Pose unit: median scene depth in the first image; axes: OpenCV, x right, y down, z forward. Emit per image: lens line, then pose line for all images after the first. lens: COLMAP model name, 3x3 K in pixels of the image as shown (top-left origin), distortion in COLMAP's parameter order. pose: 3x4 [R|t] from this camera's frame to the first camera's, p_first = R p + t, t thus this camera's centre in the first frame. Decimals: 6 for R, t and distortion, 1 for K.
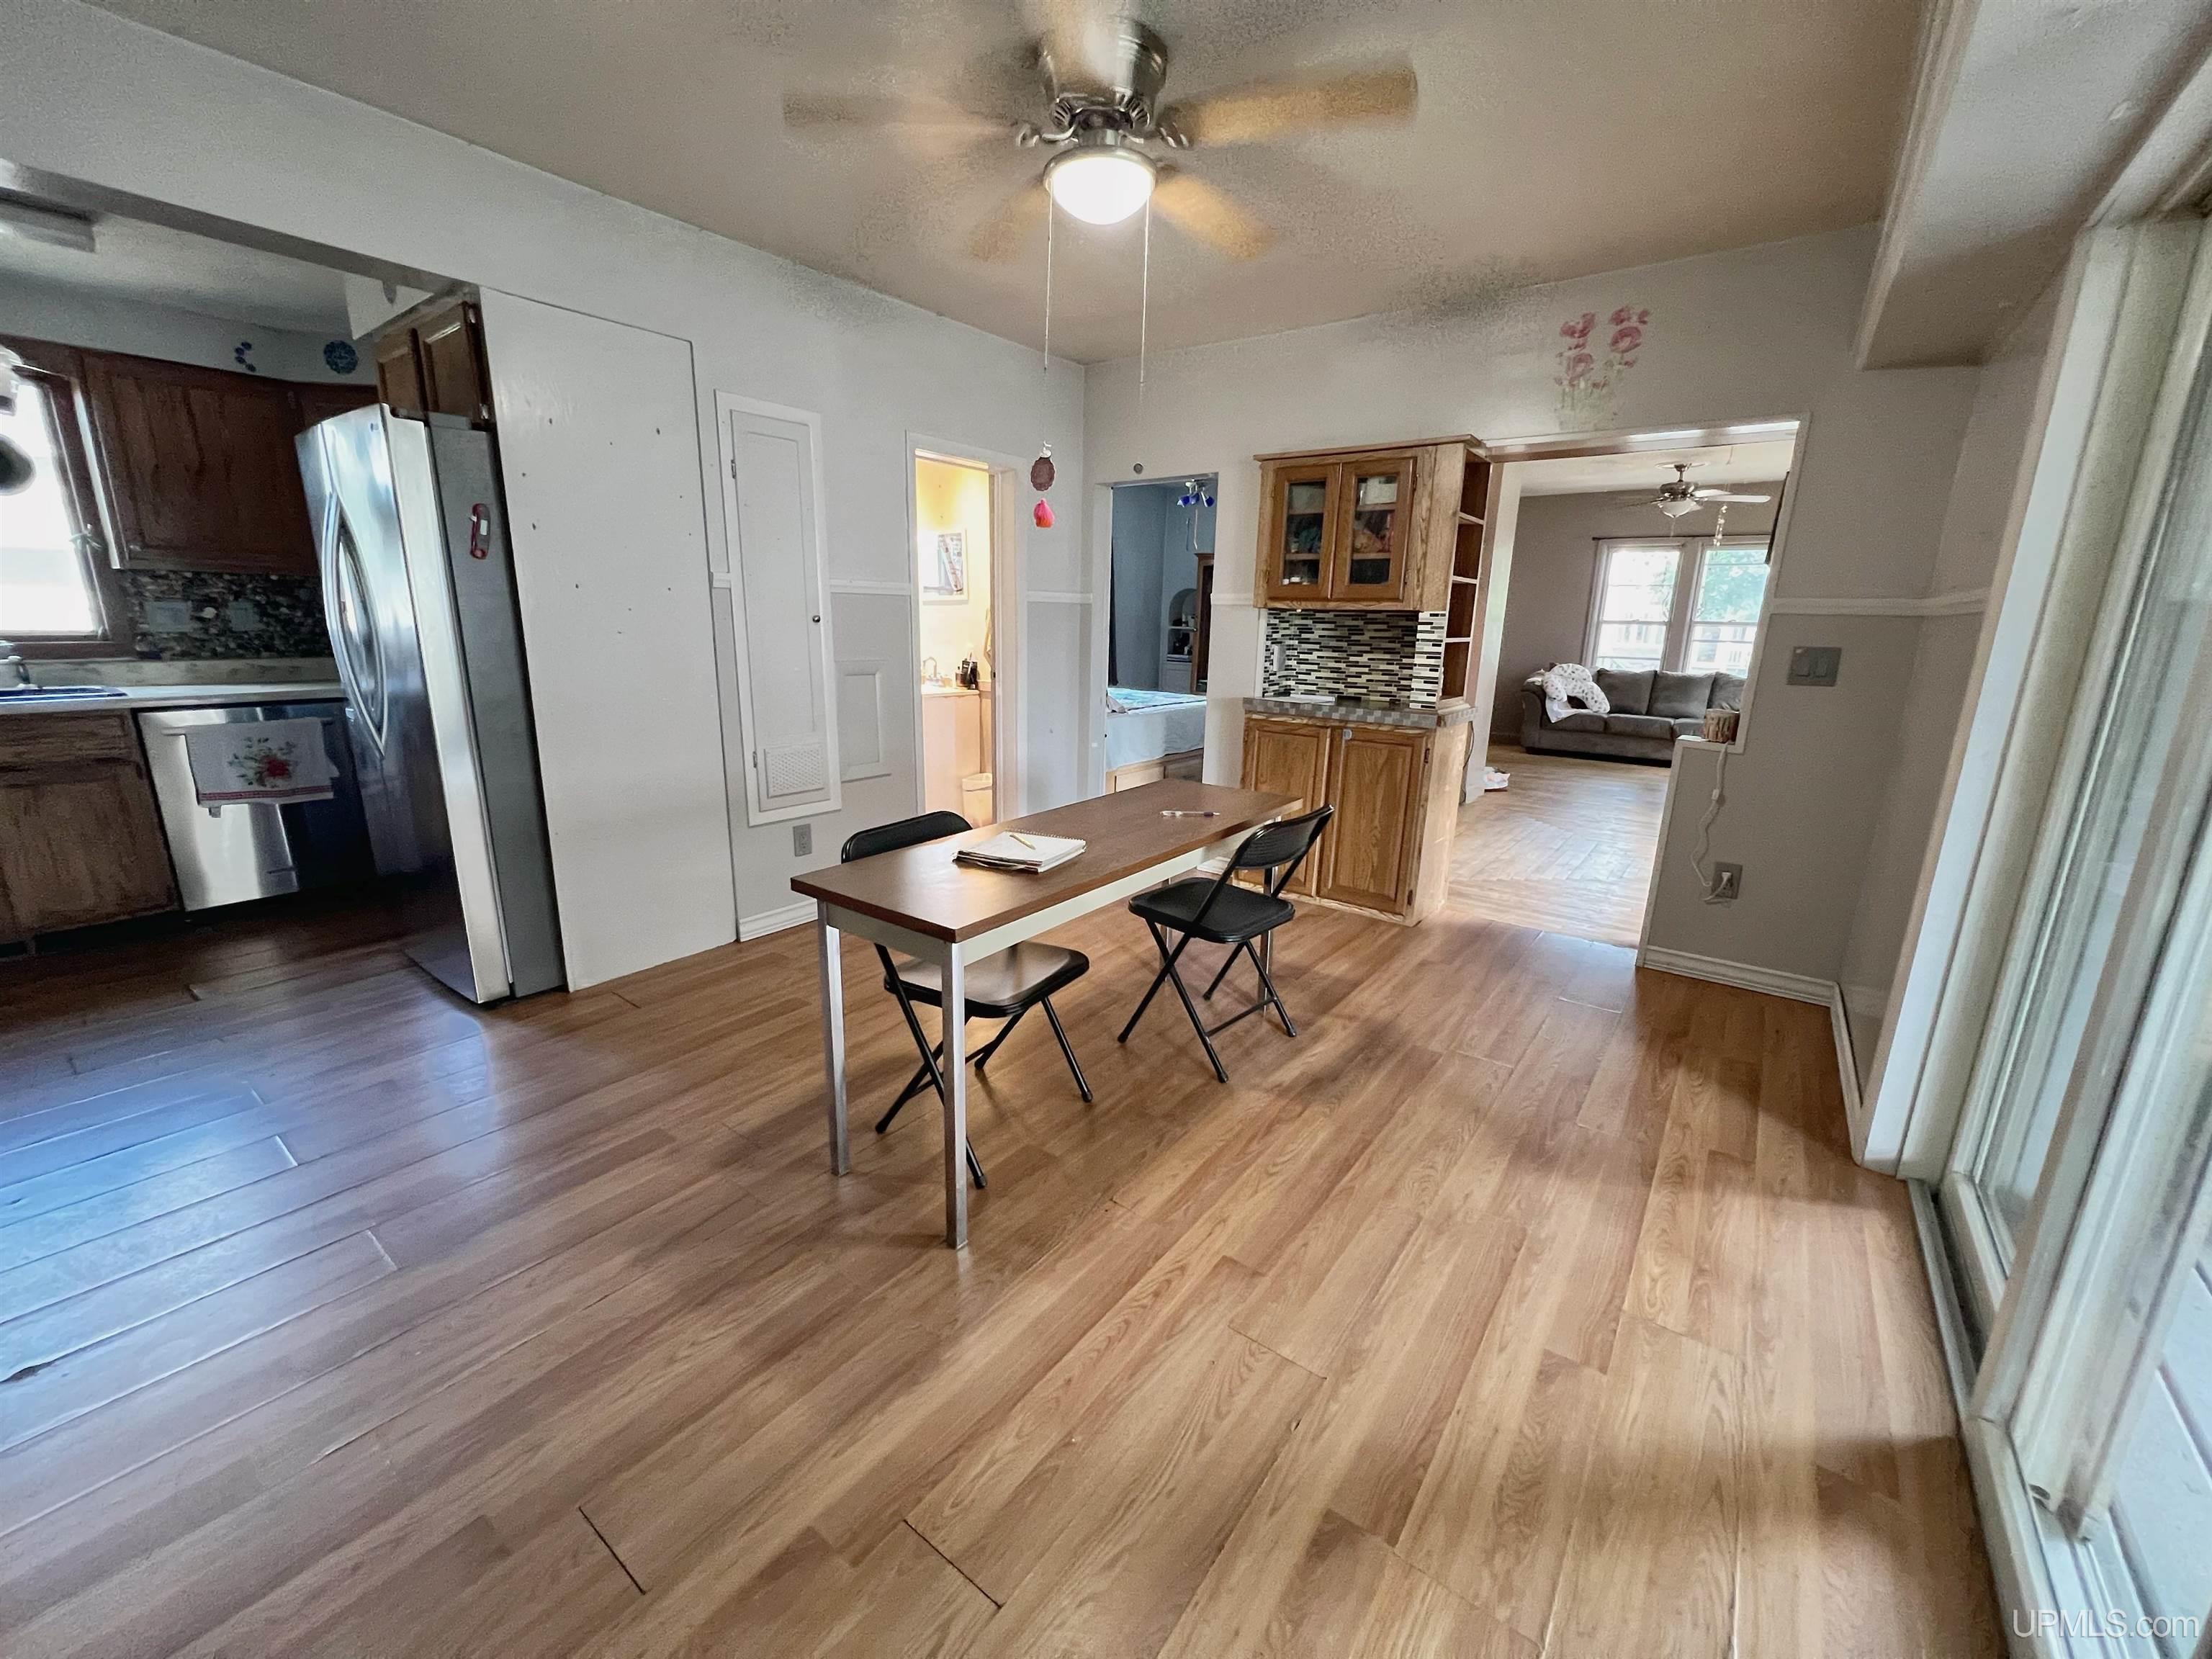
lens RADIAL K [[883.8, 0, 1100.3], [0, 883.8, 831.0], [0, 0, 1]] dist [0.000817, -0.000070]
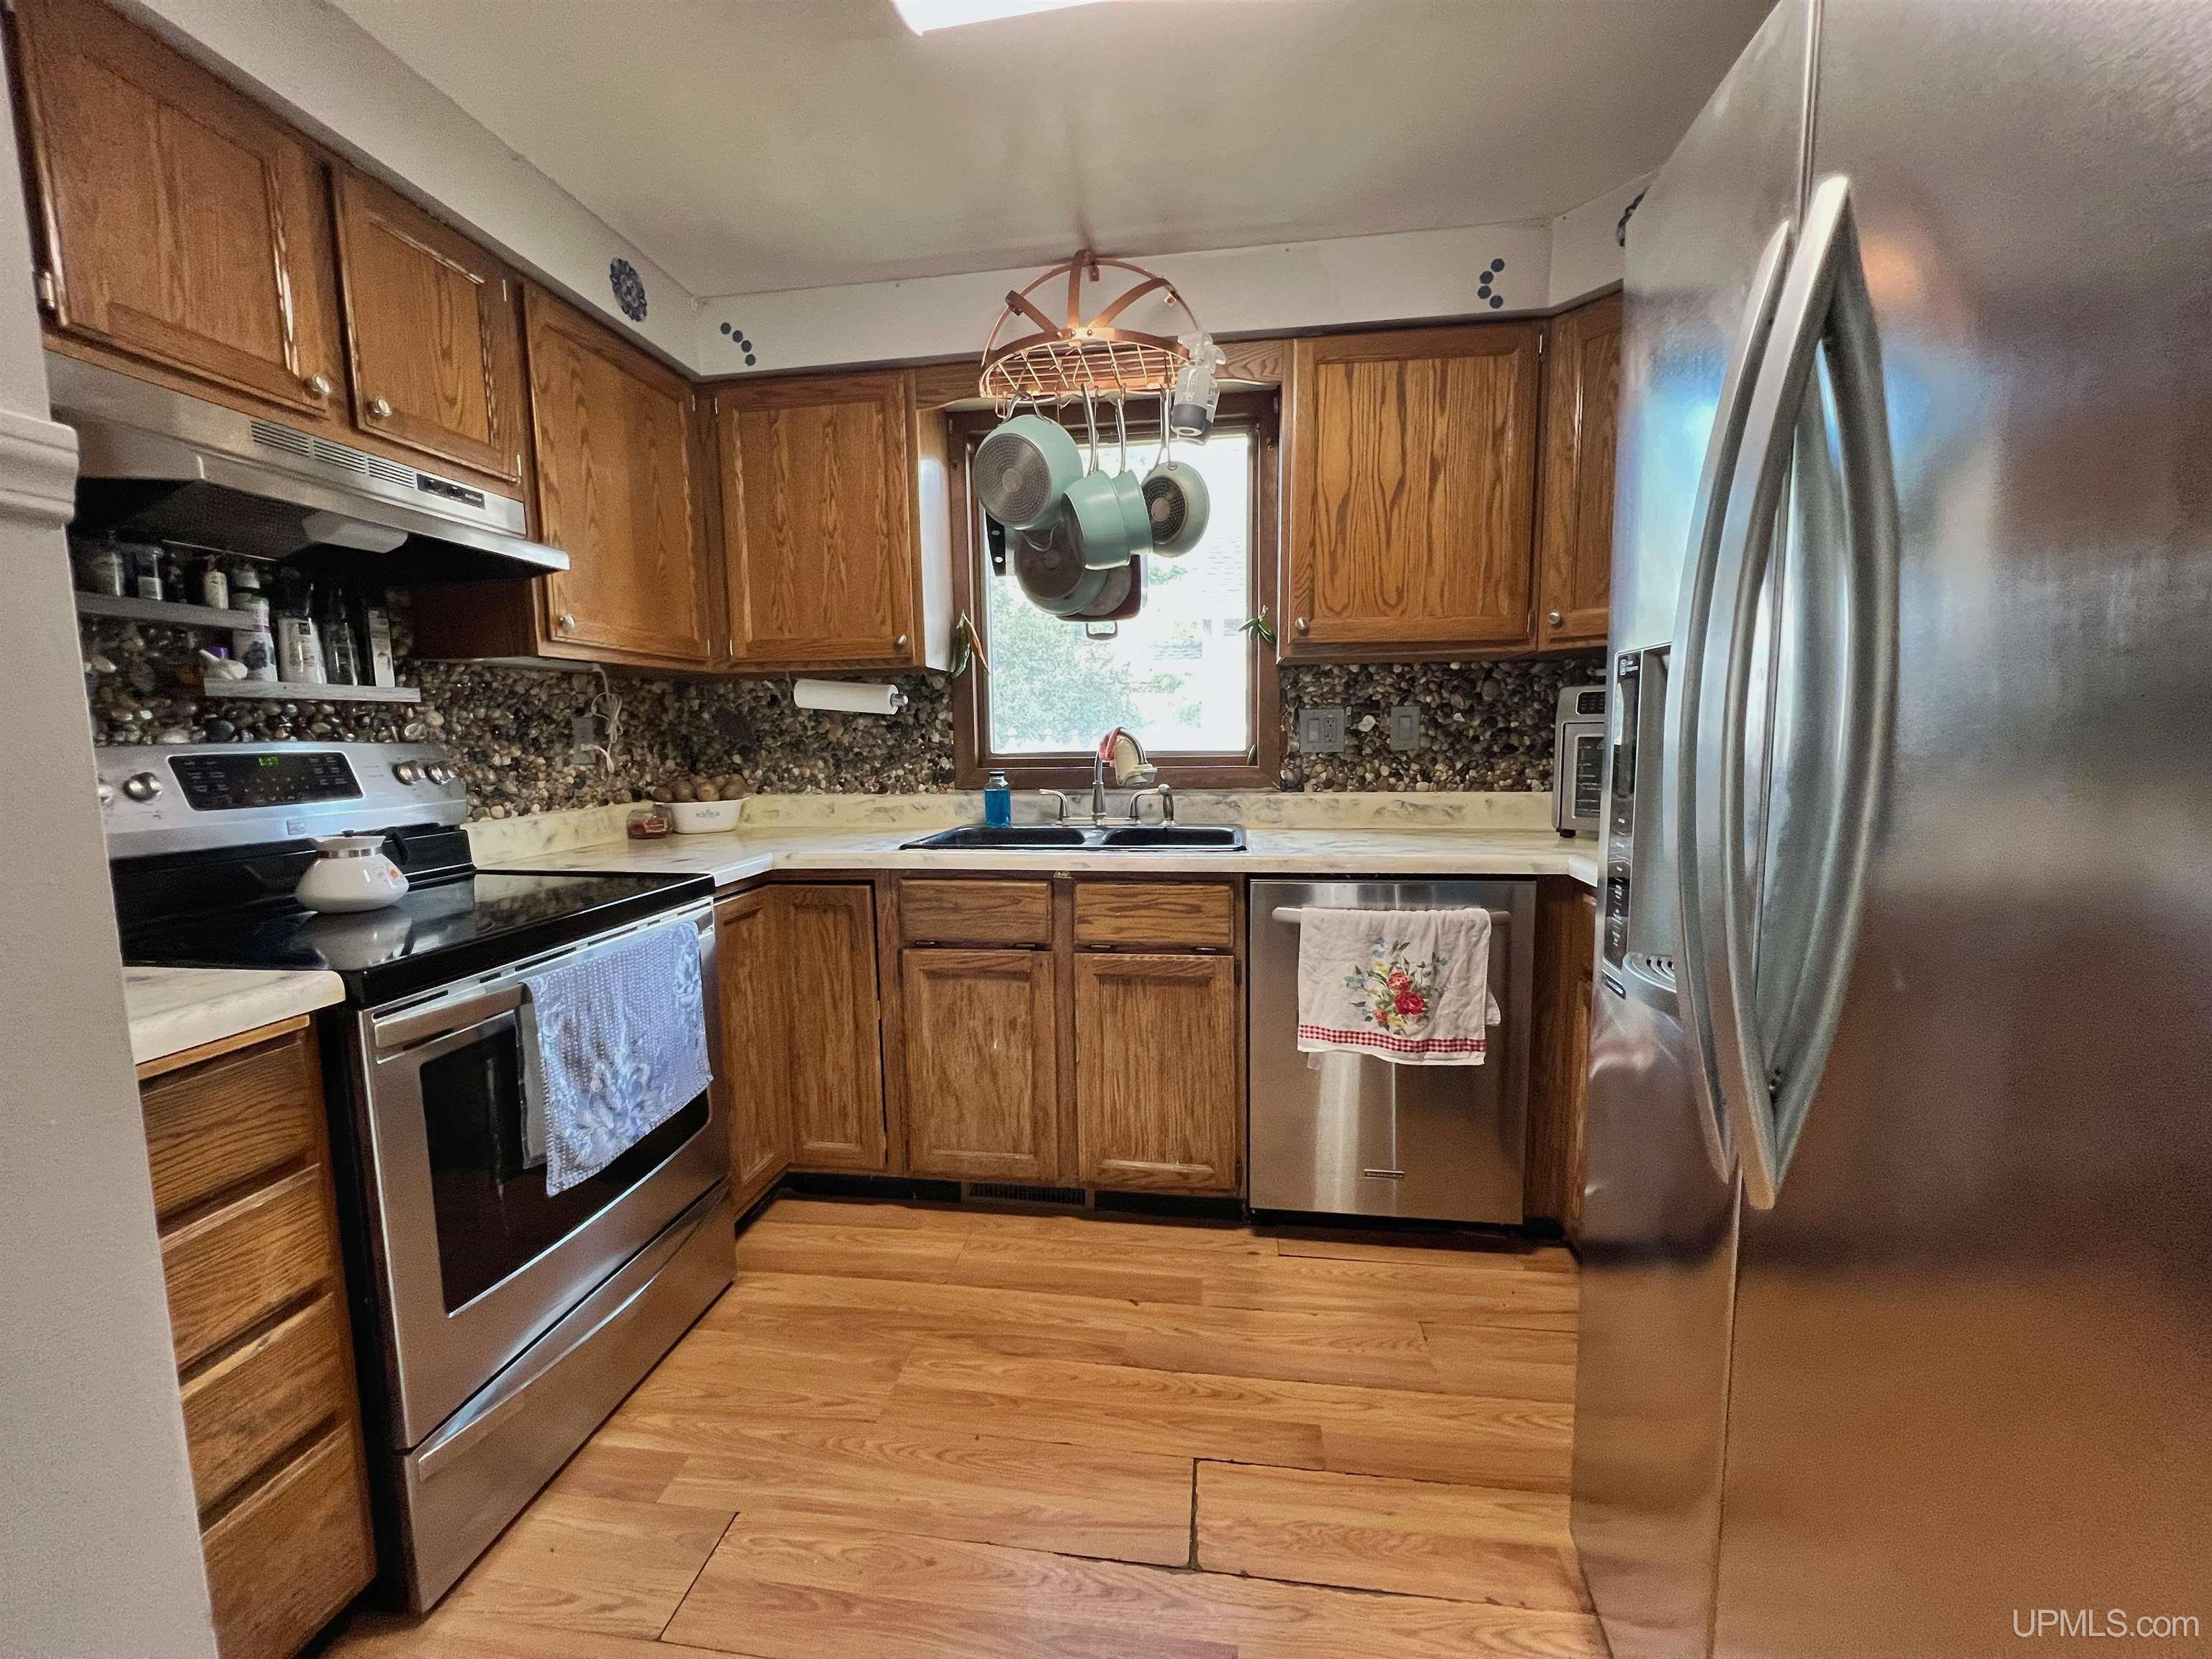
lens RADIAL K [[883.8, 0, 1101.1], [0, 883.8, 827.0], [0, 0, 1]] dist [0.000817, -0.000070]
pose [[0.484583, 0.062904, -0.872481, -0.726143], [-0.187165, 0.981768, -0.033170, -0.154905], [0.854488, 0.179371, 0.487521, 0.725238]]
